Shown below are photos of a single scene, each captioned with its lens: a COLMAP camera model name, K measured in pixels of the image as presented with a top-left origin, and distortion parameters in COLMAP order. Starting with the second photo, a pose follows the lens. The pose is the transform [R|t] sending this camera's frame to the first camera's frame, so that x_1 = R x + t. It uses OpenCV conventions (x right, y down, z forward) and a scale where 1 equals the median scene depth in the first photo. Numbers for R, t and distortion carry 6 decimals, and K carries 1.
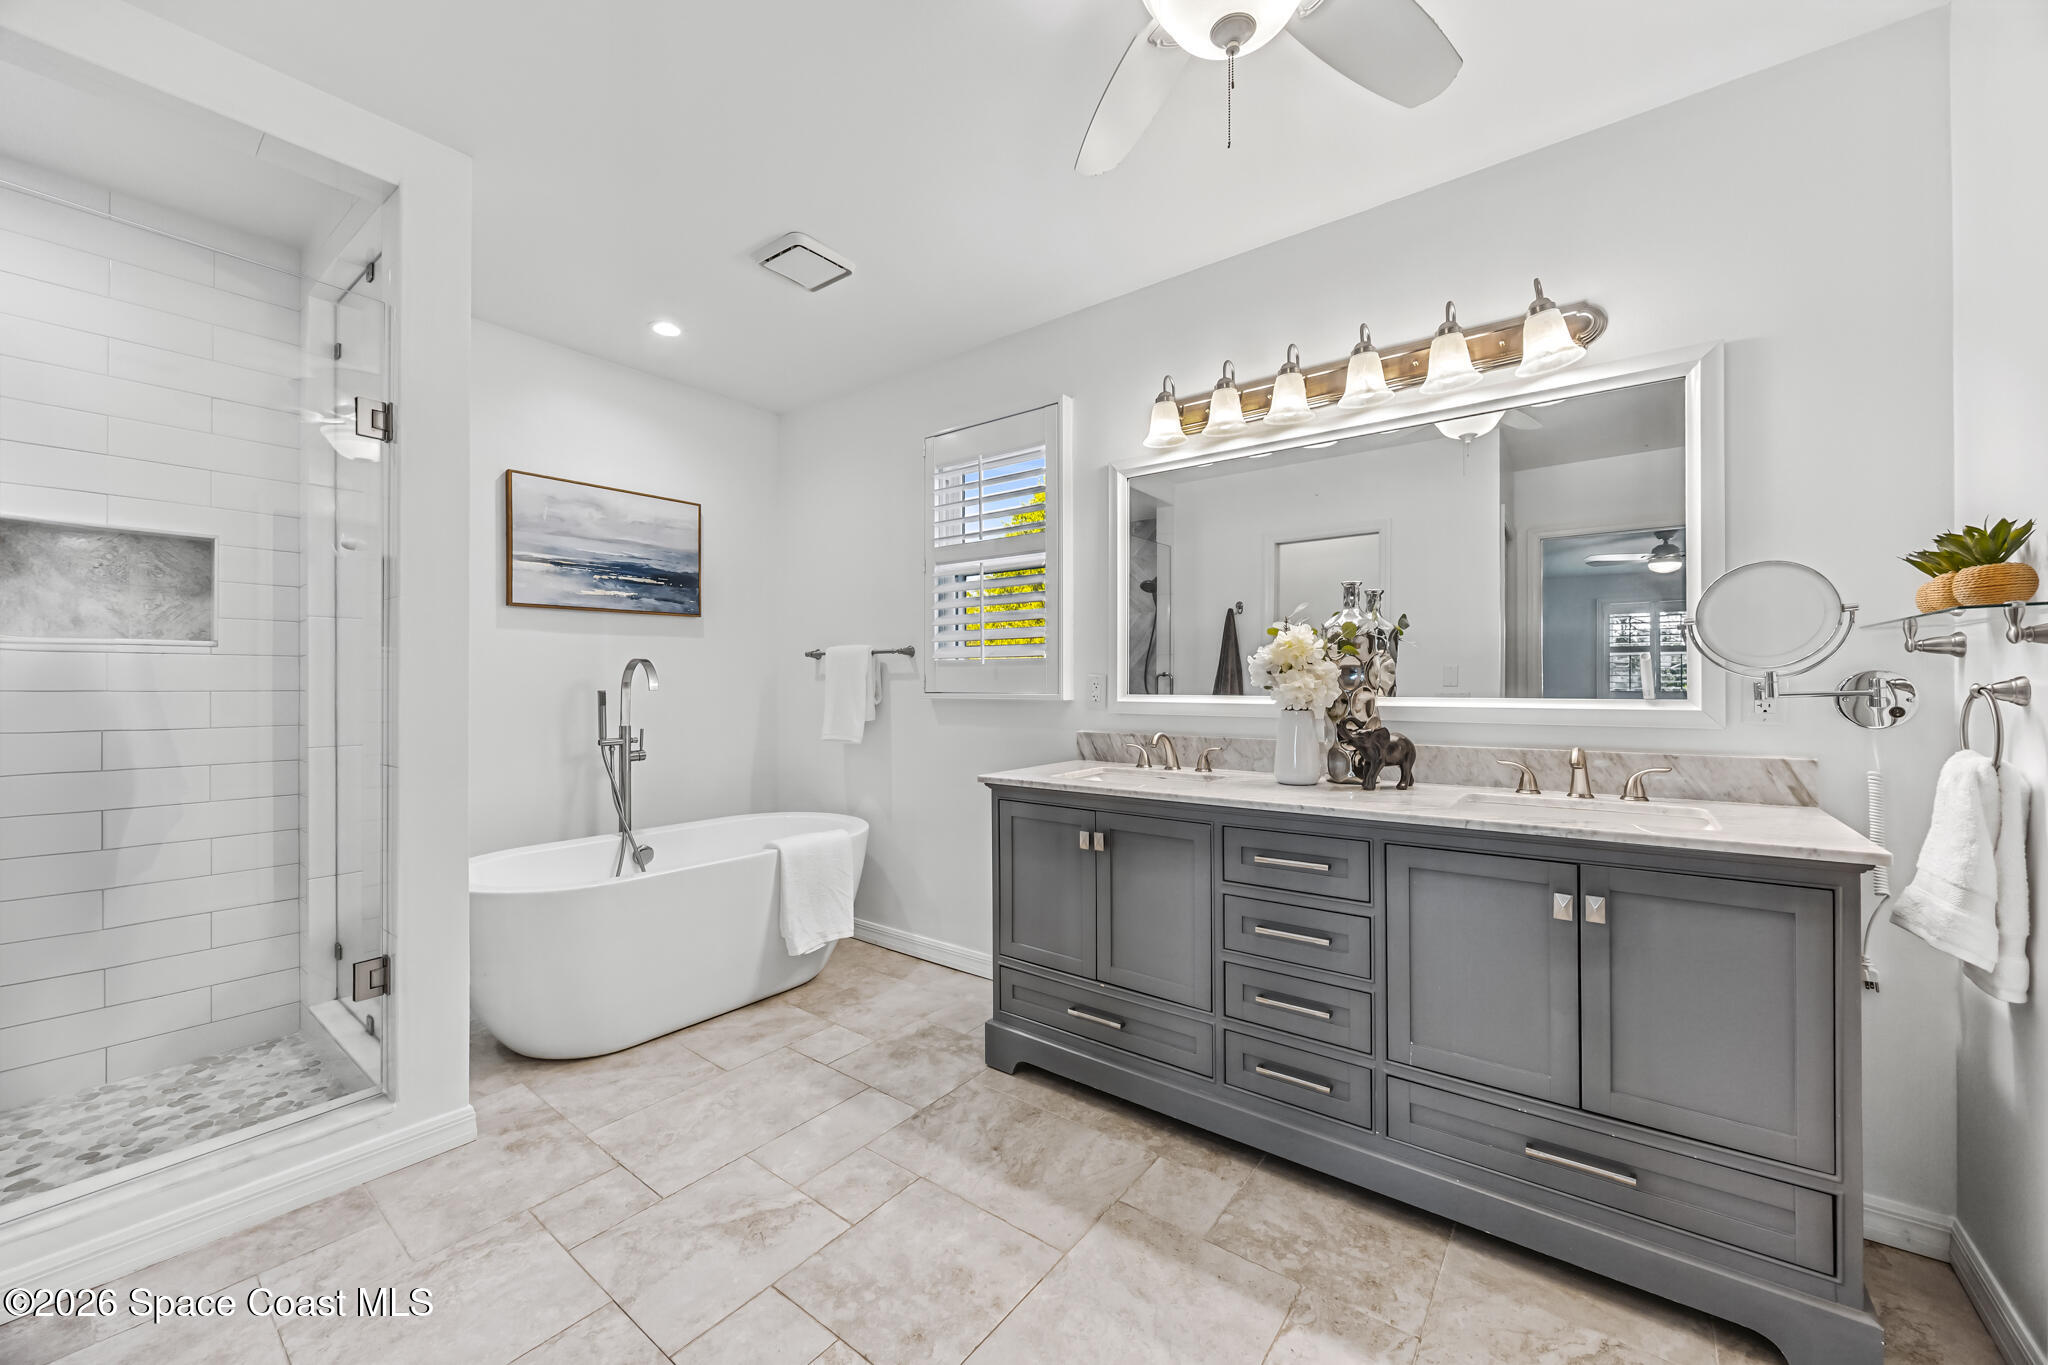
lens RADIAL K [[768.5, 0, 1028.2], [0, 768.5, 681.2], [0, 0, 1]] dist [-0.001681, 0.000014]
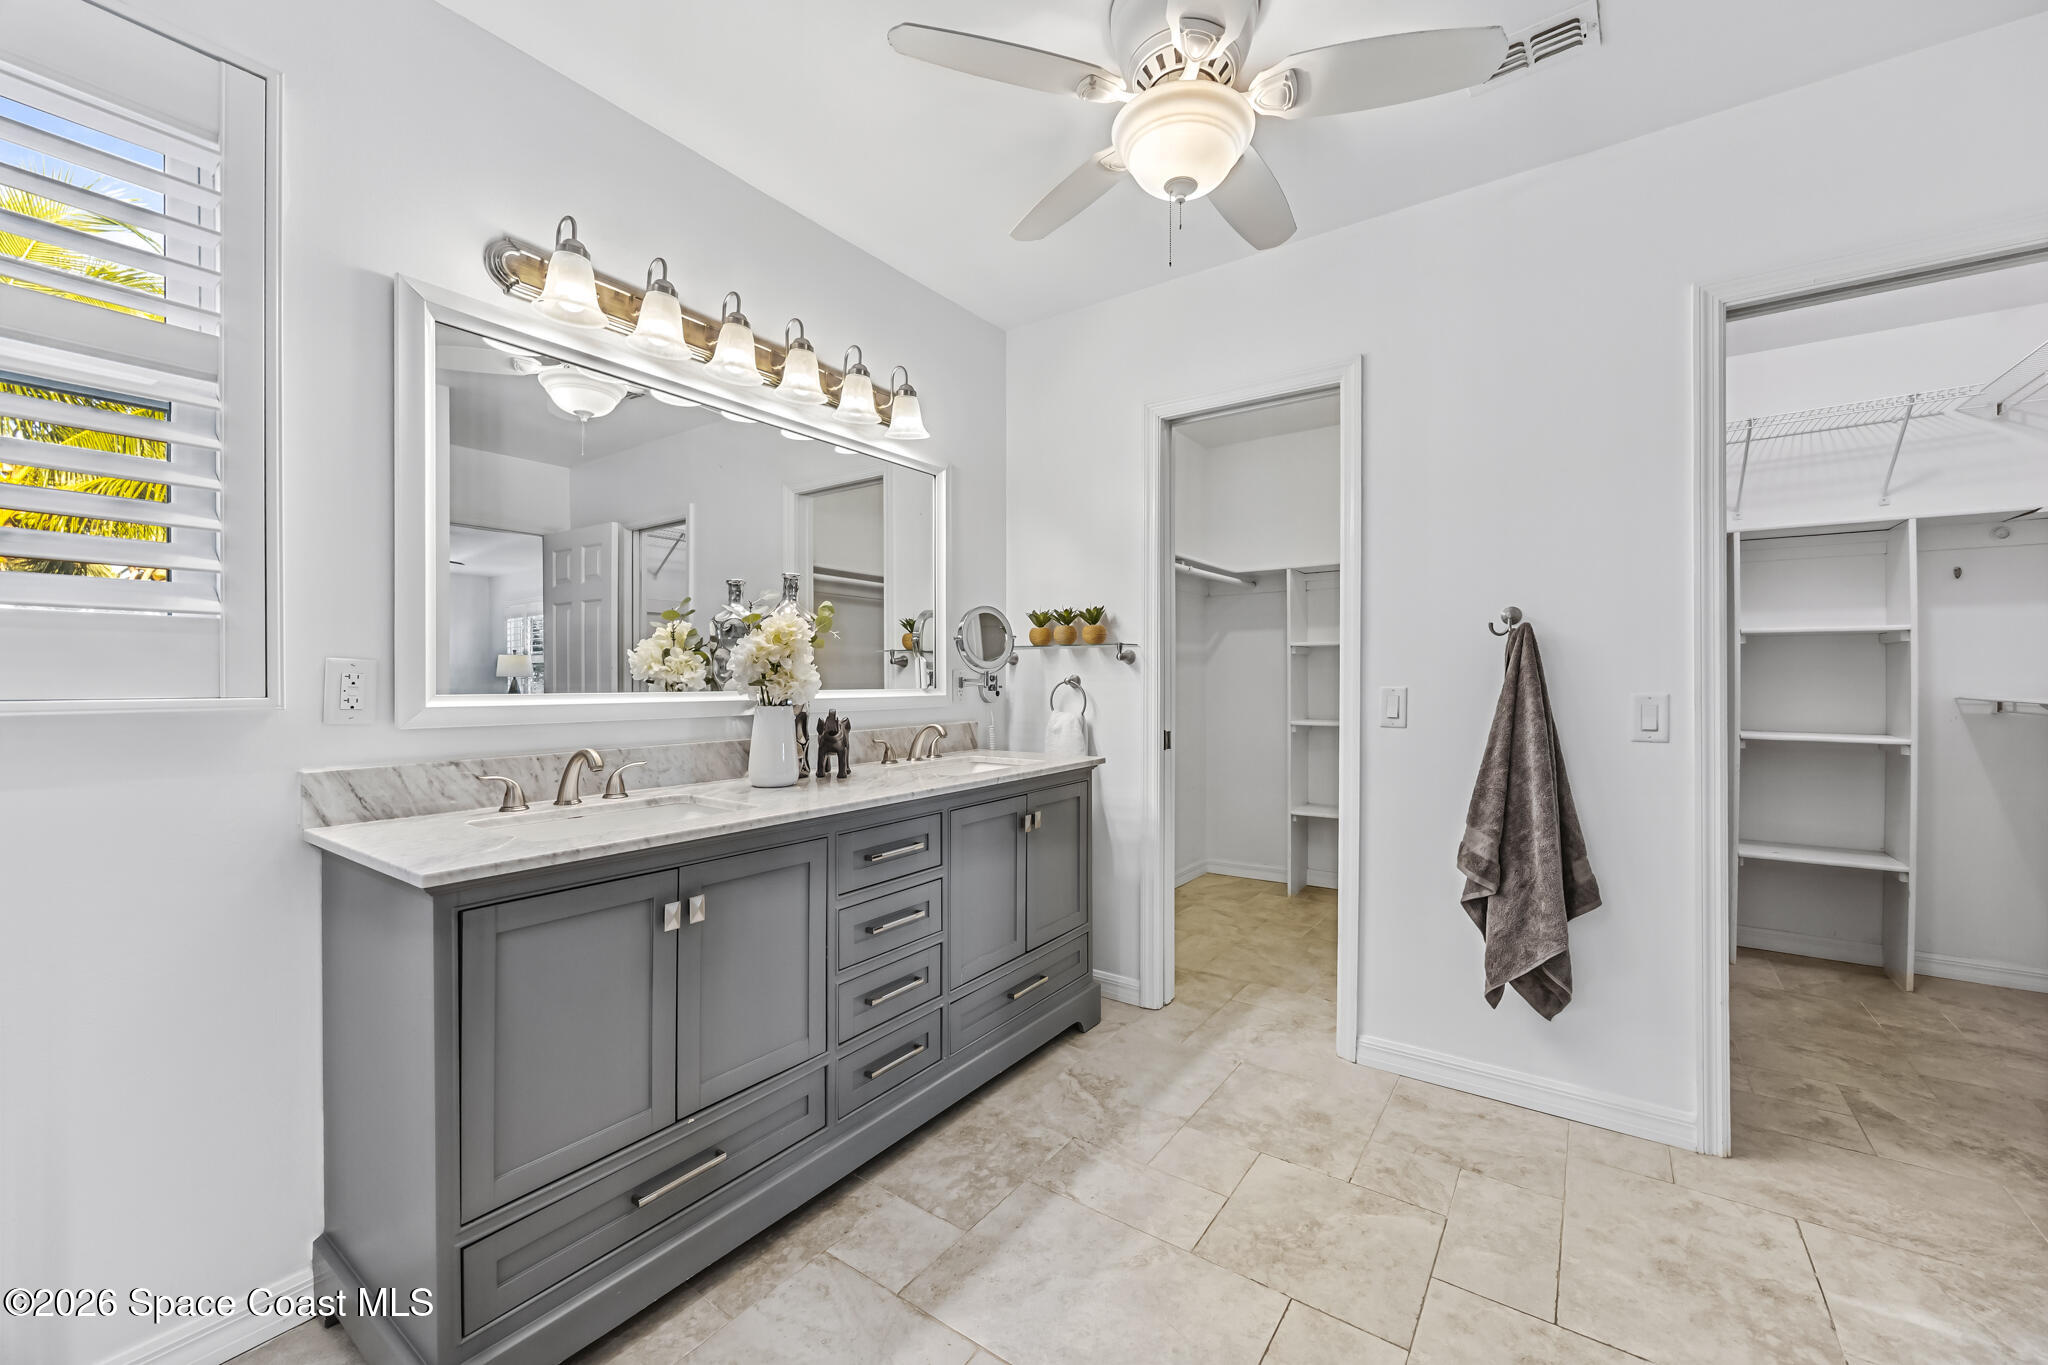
lens RADIAL K [[808.7, 0, 1026.6], [0, 808.7, 681.7], [0, 0, 1]] dist [0.000899, 0.000138]
pose [[-0.038135, -0.001712, 0.999271, -0.699466], [-0.003768, 0.999992, 0.001570, 0.006117], [-0.999266, -0.003705, -0.038141, 0.814739]]
